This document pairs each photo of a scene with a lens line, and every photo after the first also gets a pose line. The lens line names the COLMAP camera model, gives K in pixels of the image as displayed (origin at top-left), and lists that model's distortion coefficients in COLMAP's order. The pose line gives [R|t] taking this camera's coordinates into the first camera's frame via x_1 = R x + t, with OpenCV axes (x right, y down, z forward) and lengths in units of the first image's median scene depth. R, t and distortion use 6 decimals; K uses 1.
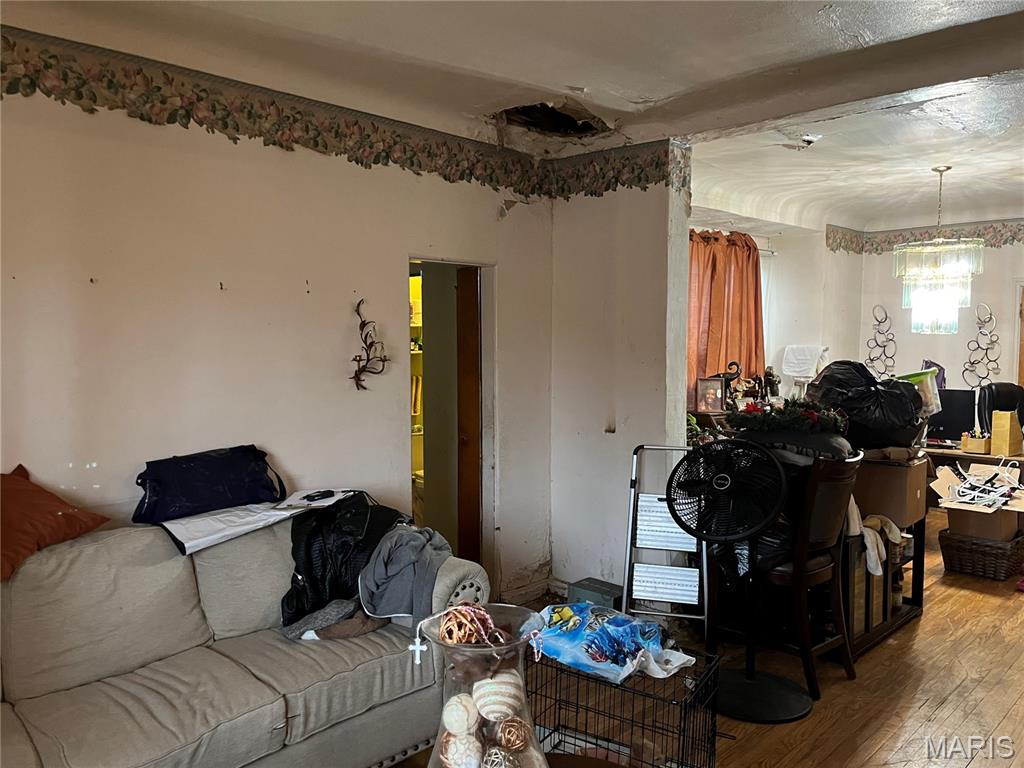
lens RADIAL K [[773.1, 0, 511.9], [0, 773.1, 391.1], [0, 0, 1]] dist [0.066773, -0.099098]
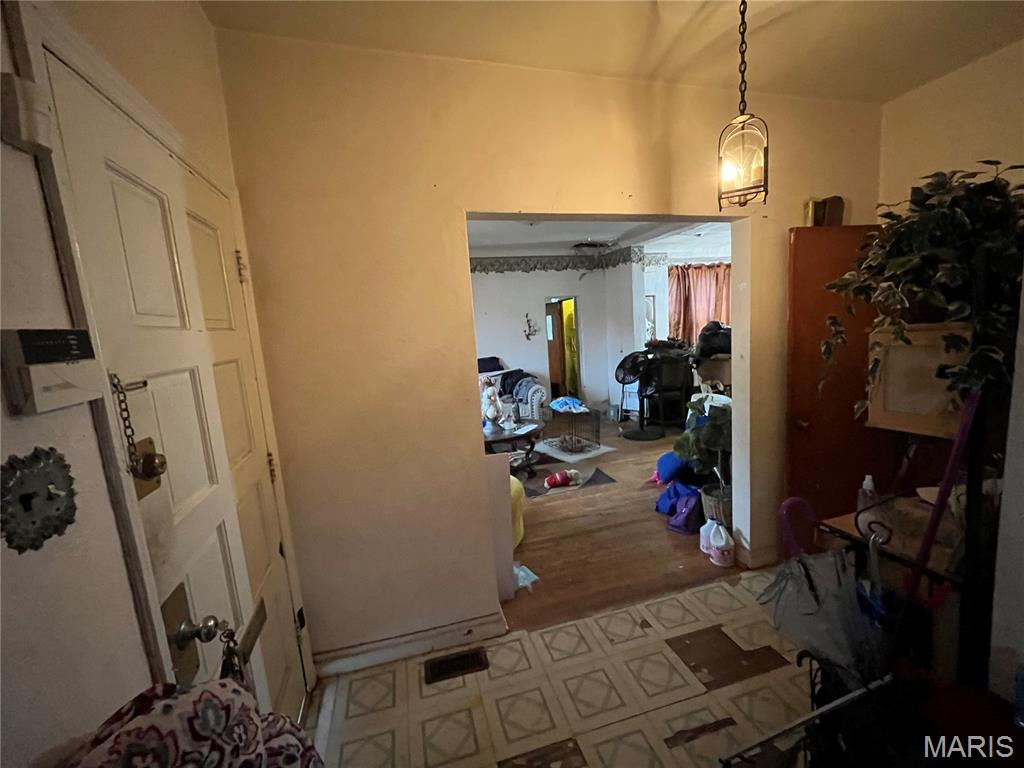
lens RADIAL K [[415.6, 0, 512.0], [0, 415.6, 384.0], [0, 0, 1]] dist [-0.001695, -0.000271]
pose [[0.871437, 0.005808, -0.490474, 0.432554], [0.035398, 0.996578, 0.074693, 0.034139], [0.489229, -0.082452, 0.868249, -0.419809]]
